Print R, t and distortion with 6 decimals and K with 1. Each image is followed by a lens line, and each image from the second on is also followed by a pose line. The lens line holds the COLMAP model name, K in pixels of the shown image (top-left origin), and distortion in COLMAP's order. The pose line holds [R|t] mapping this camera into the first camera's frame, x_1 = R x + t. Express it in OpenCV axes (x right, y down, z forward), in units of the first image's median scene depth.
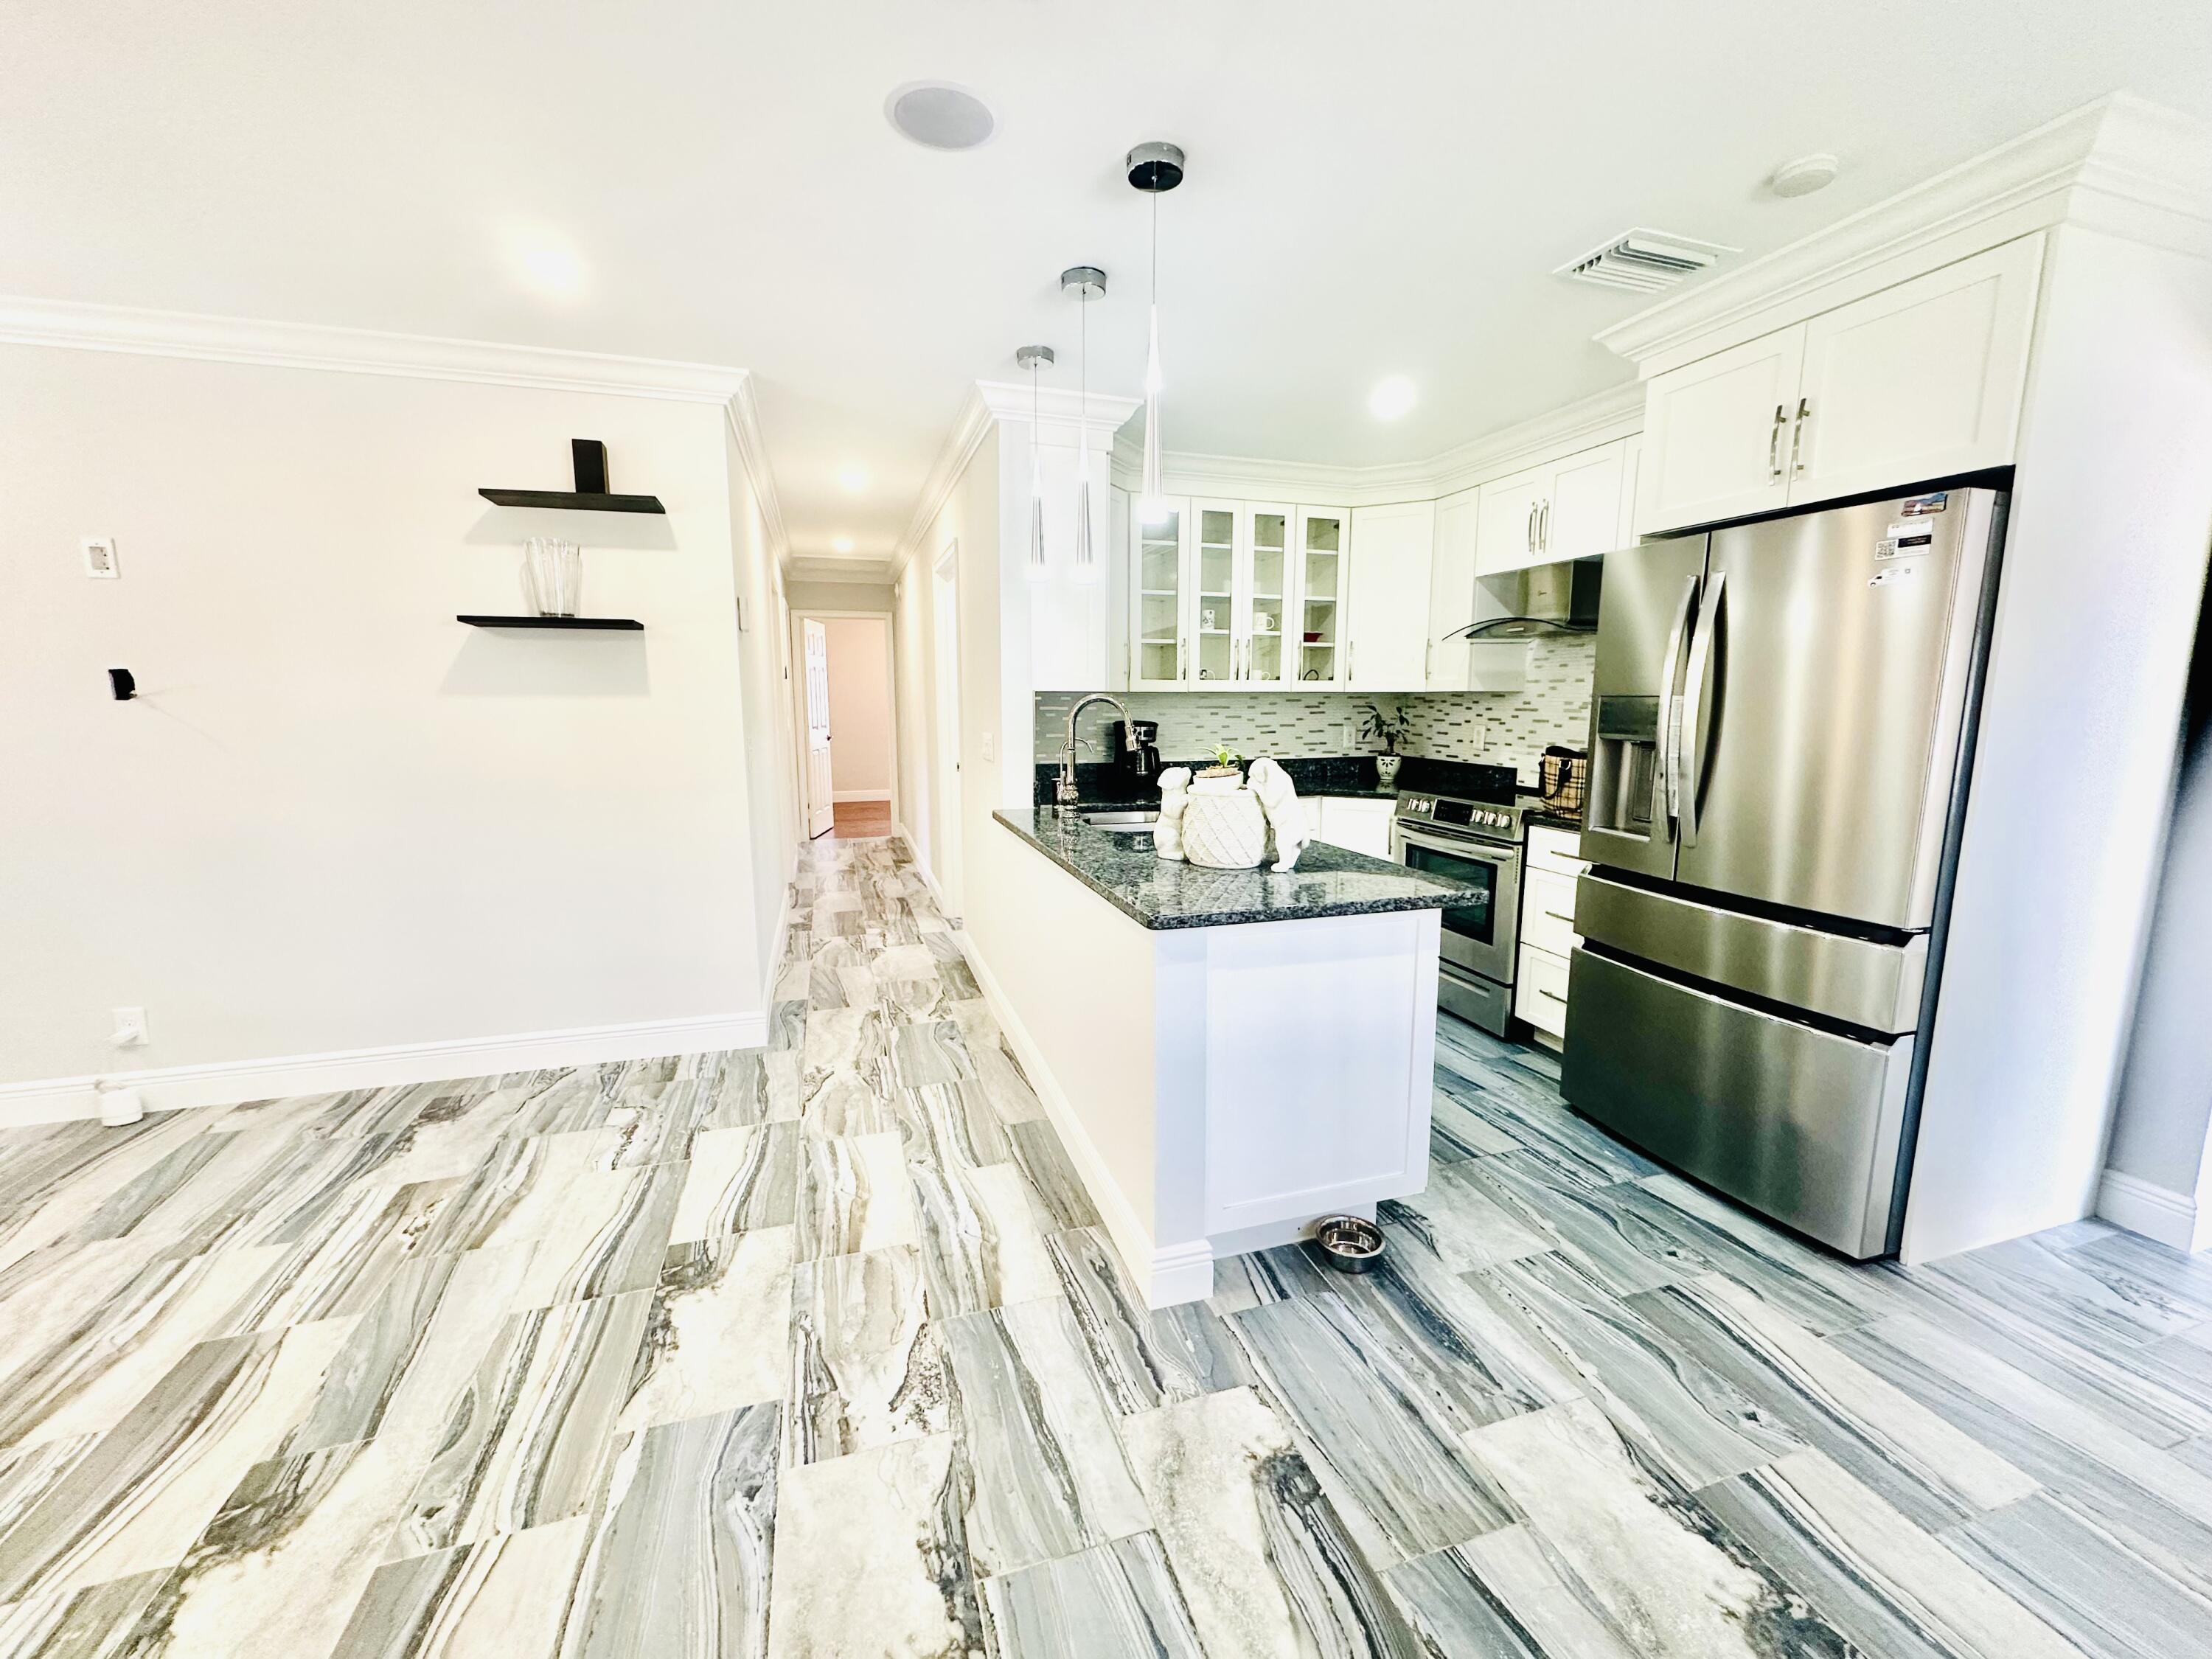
lens RADIAL K [[882.4, 0, 1106.8], [0, 882.4, 826.8], [0, 0, 1]] dist [-0.000722, 0.000488]
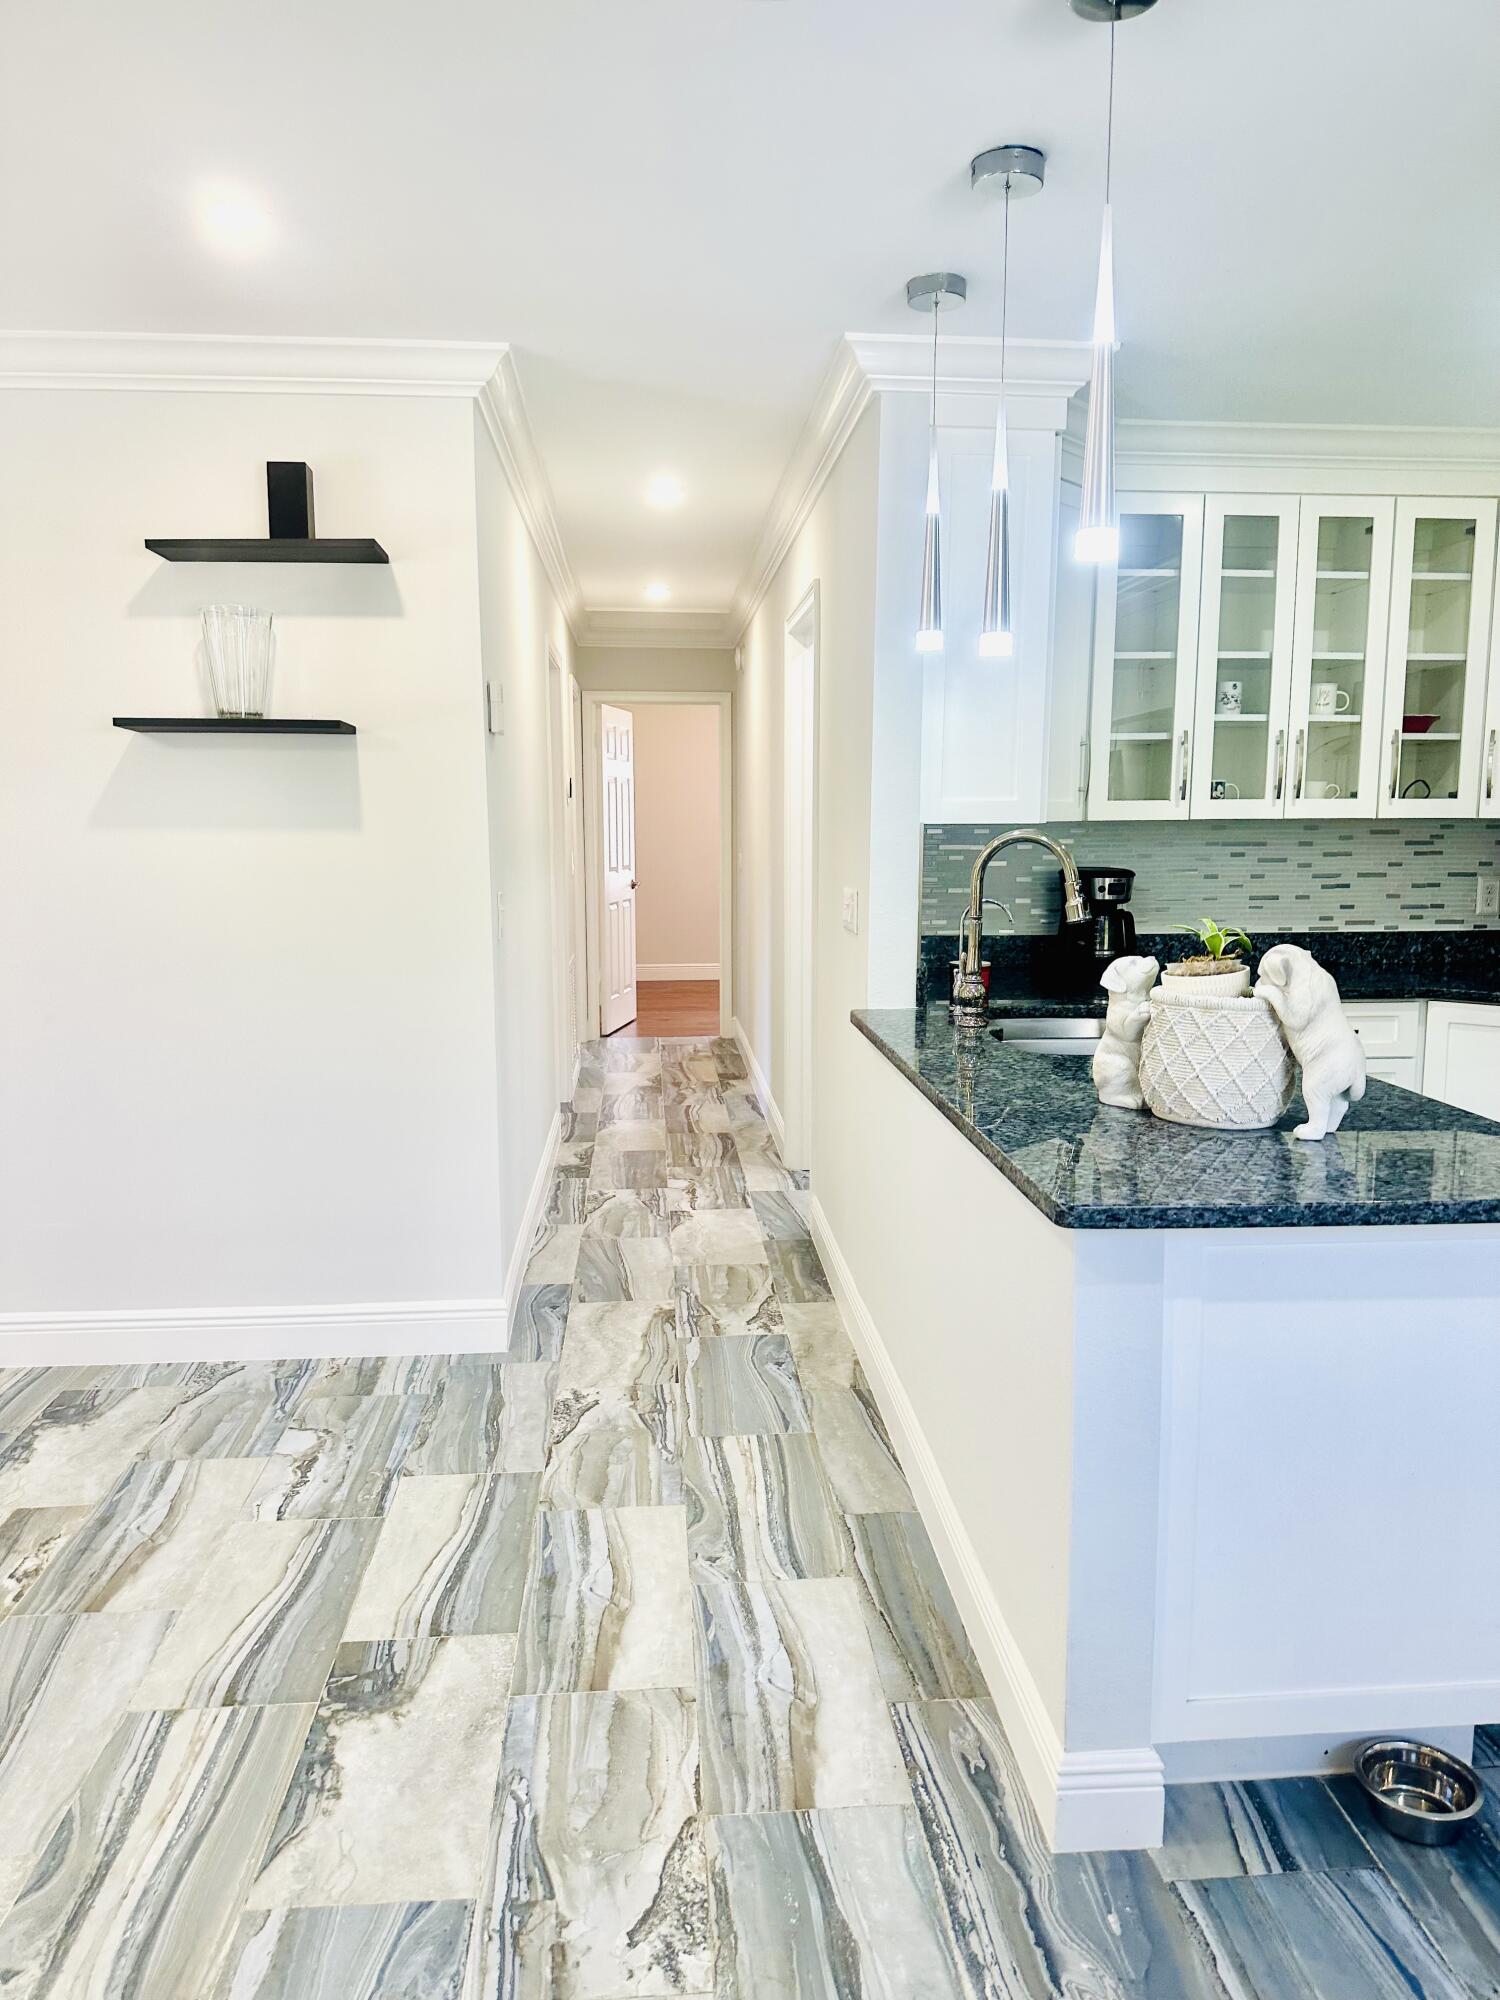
lens RADIAL K [[1406.3, 0, 758.6], [0, 1406.3, 1009.5], [0, 0, 1]] dist [0.058917, -0.073331]
pose [[0.974725, 0.030154, -0.221364, 0.042752], [-0.032058, 0.999473, -0.005012, -0.017284], [0.221097, 0.011982, 0.975178, -0.004938]]
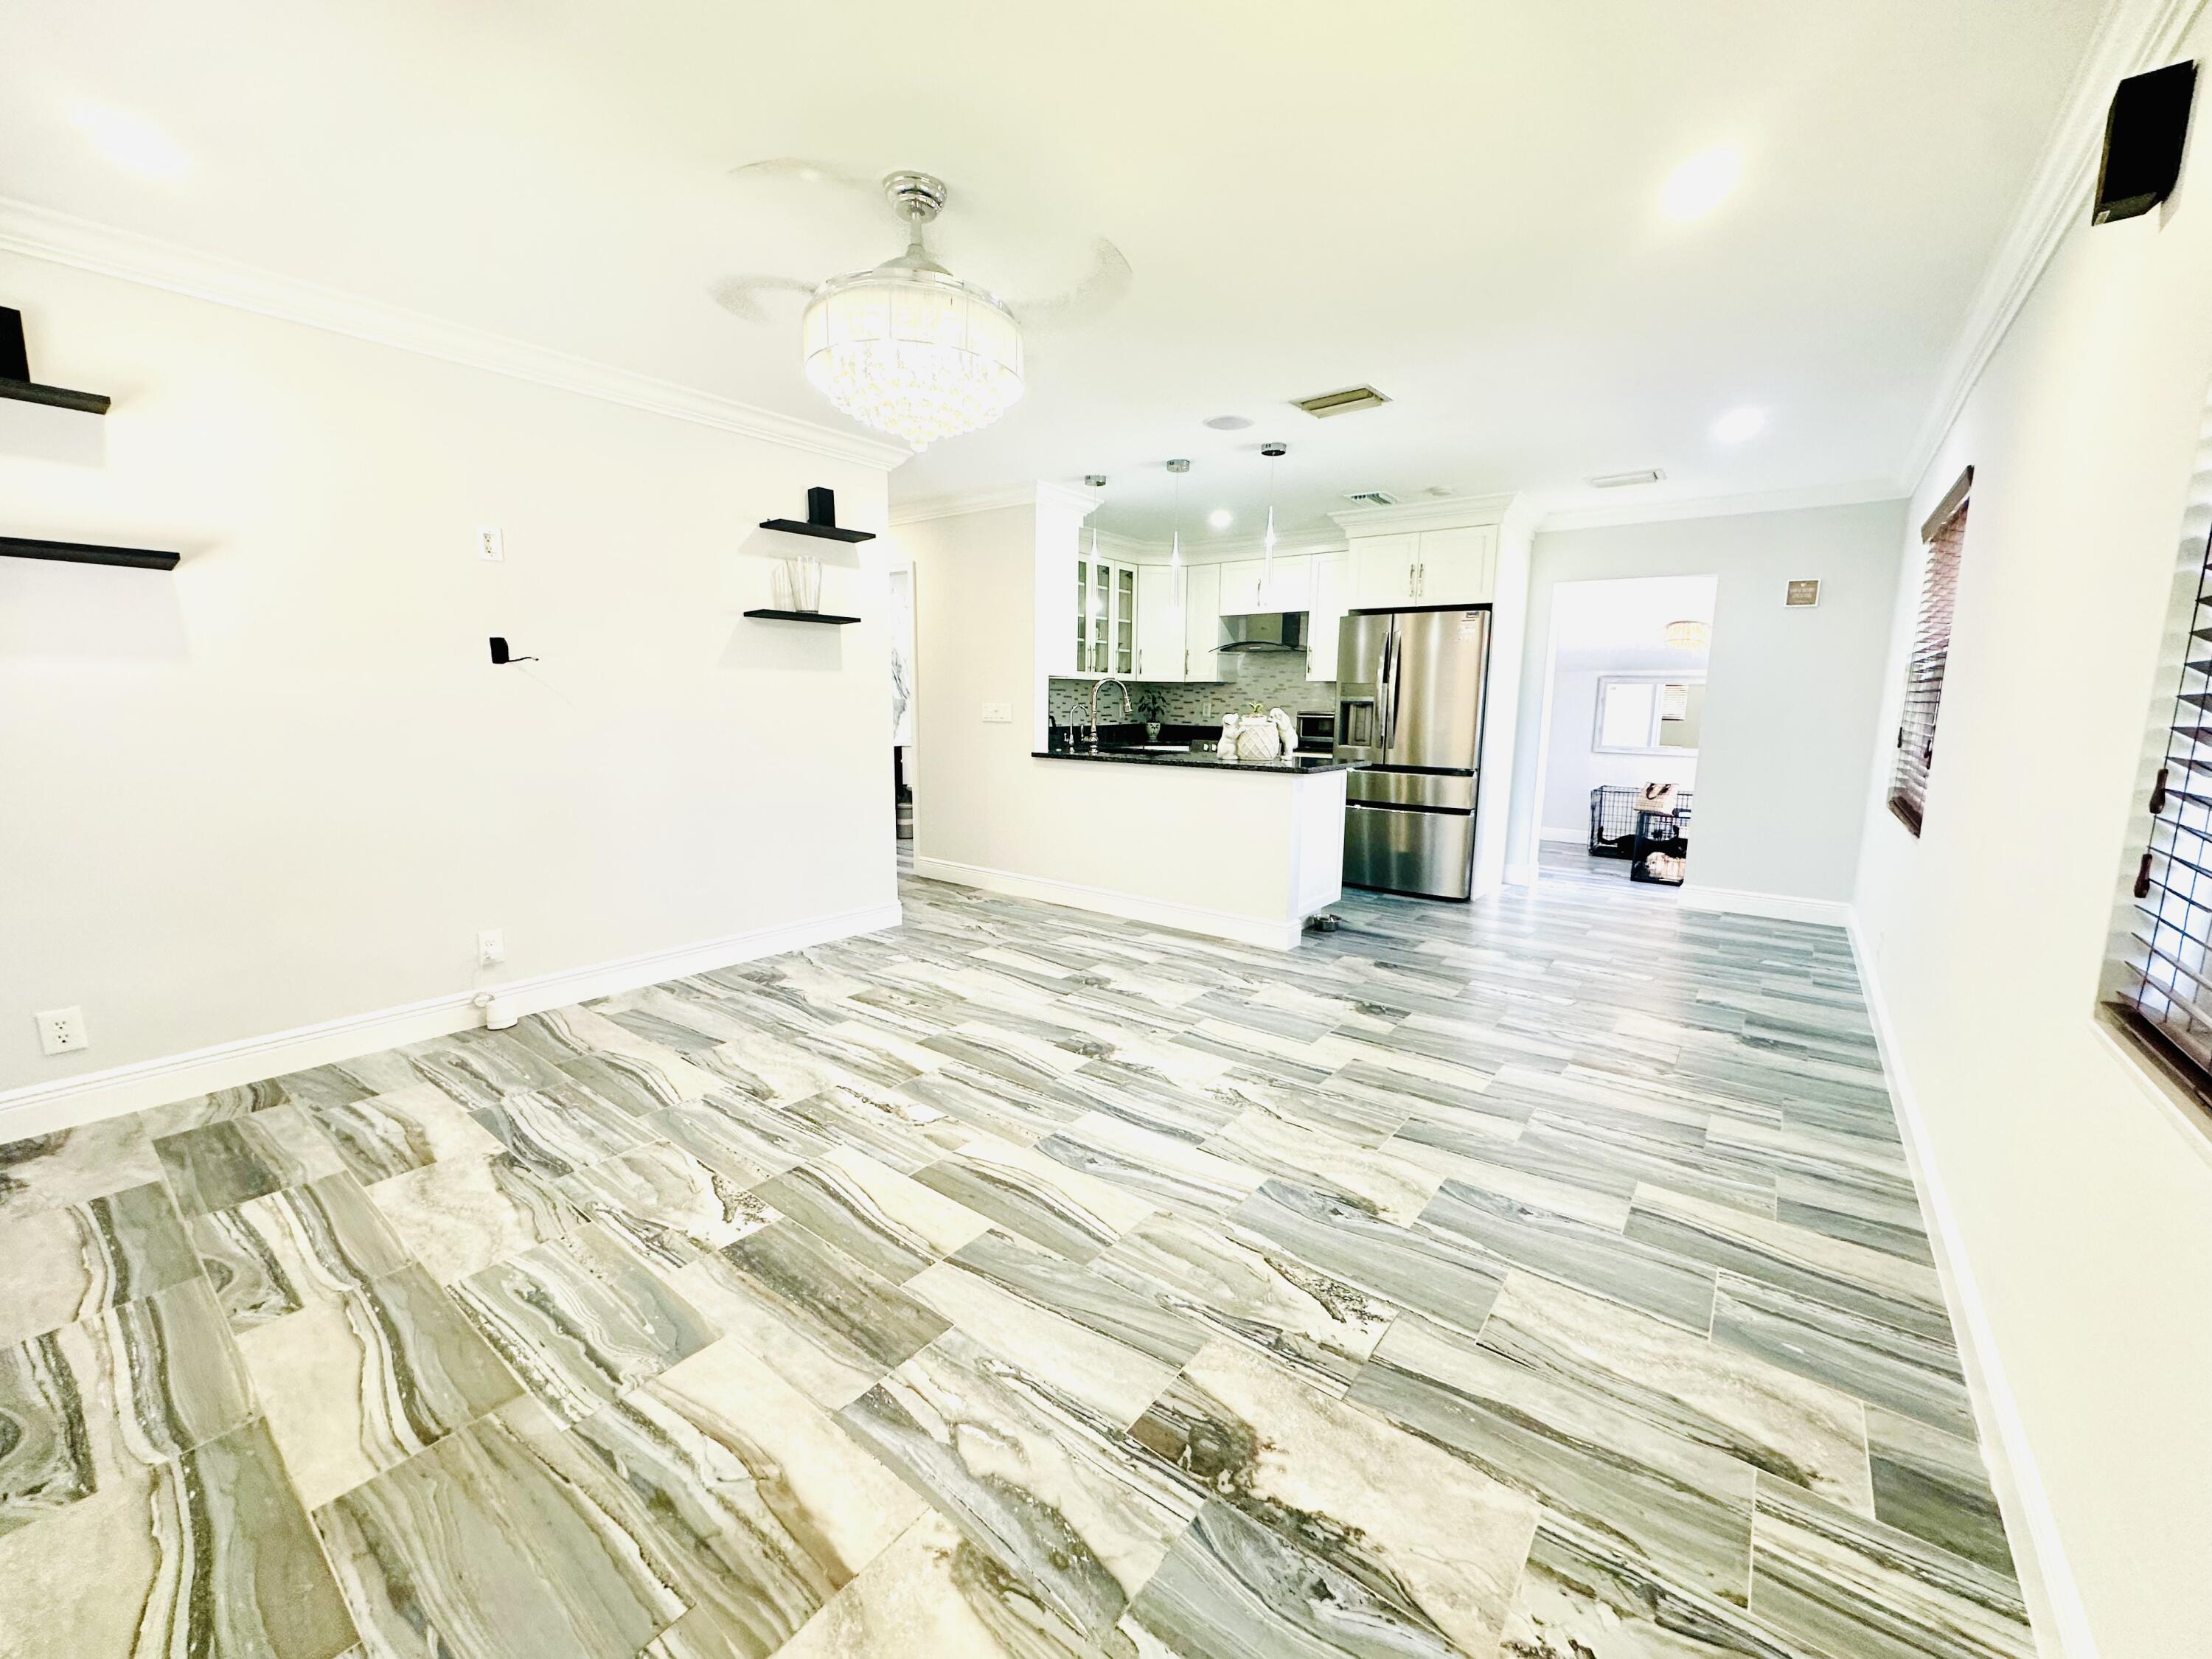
lens RADIAL K [[882.4, 0, 1108.9], [0, 882.4, 824.4], [0, 0, 1]] dist [-0.000722, 0.000488]
pose [[0.820048, -0.072269, 0.567713, -1.317227], [0.072096, 0.997137, 0.022794, 0.119962], [-0.567735, 0.022238, 0.822911, -0.501170]]
